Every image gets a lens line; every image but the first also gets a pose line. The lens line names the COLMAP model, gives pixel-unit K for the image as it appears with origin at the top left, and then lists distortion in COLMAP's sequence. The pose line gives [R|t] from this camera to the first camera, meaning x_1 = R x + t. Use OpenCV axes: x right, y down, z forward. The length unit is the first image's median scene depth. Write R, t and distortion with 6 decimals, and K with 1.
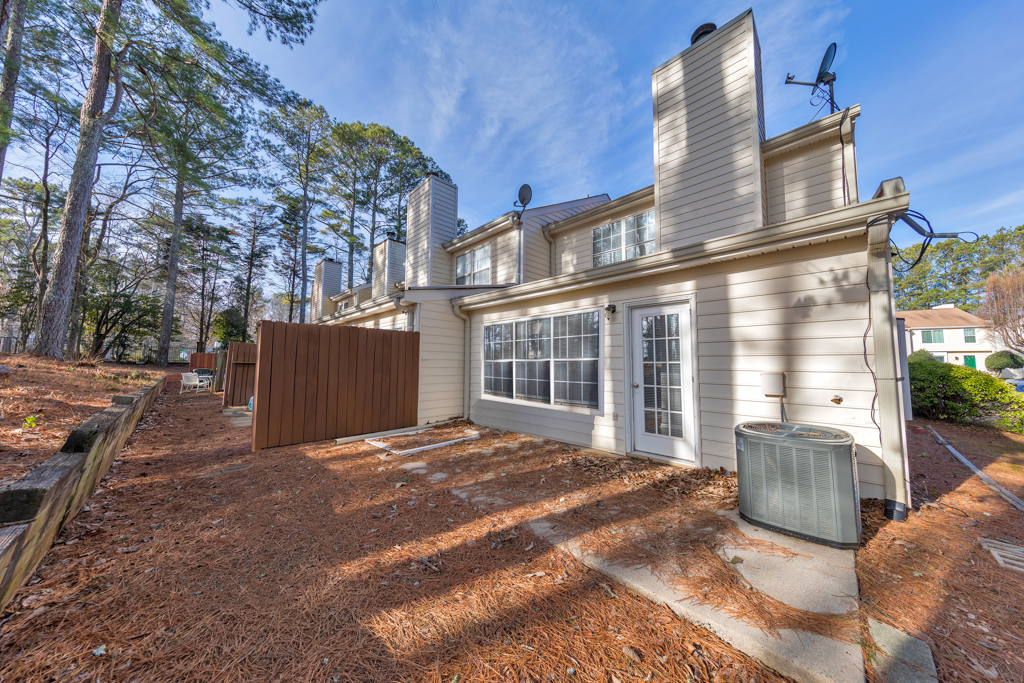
lens RADIAL K [[321.1, 0, 515.3], [0, 321.1, 341.9], [0, 0, 1]] dist [0.000253, -0.000008]
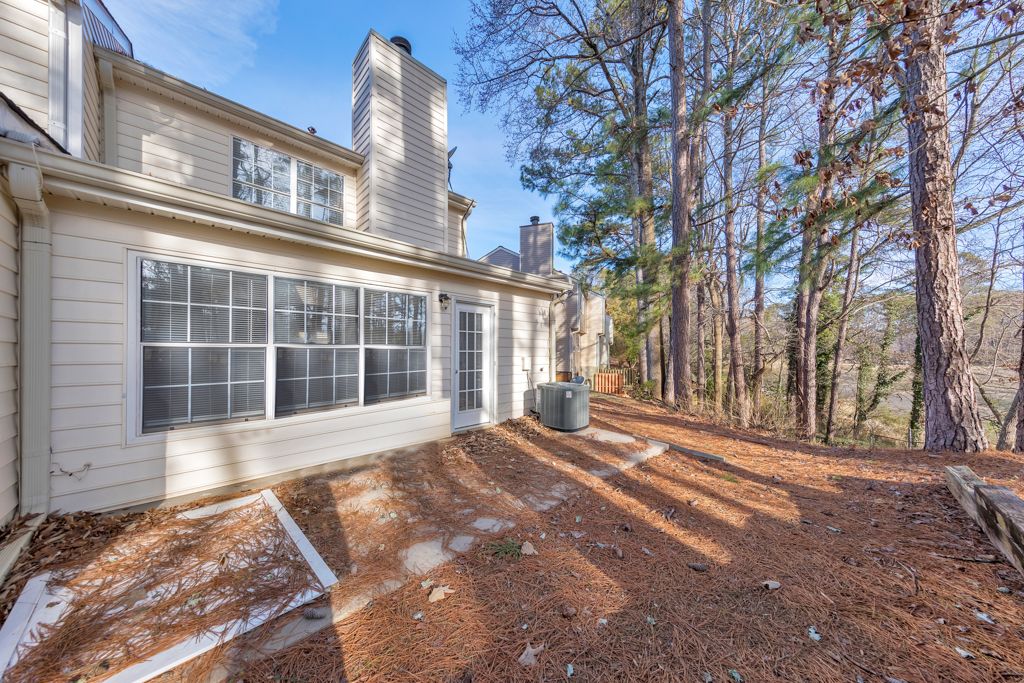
lens RADIAL K [[321.1, 0, 515.1], [0, 321.1, 348.4], [0, 0, 1]] dist [0.000253, -0.000008]
pose [[0.009198, 0.000846, 0.999957, -0.809804], [-0.080856, 0.996726, -0.000100, 0.042014], [-0.996683, -0.080852, 0.009236, 0.859096]]
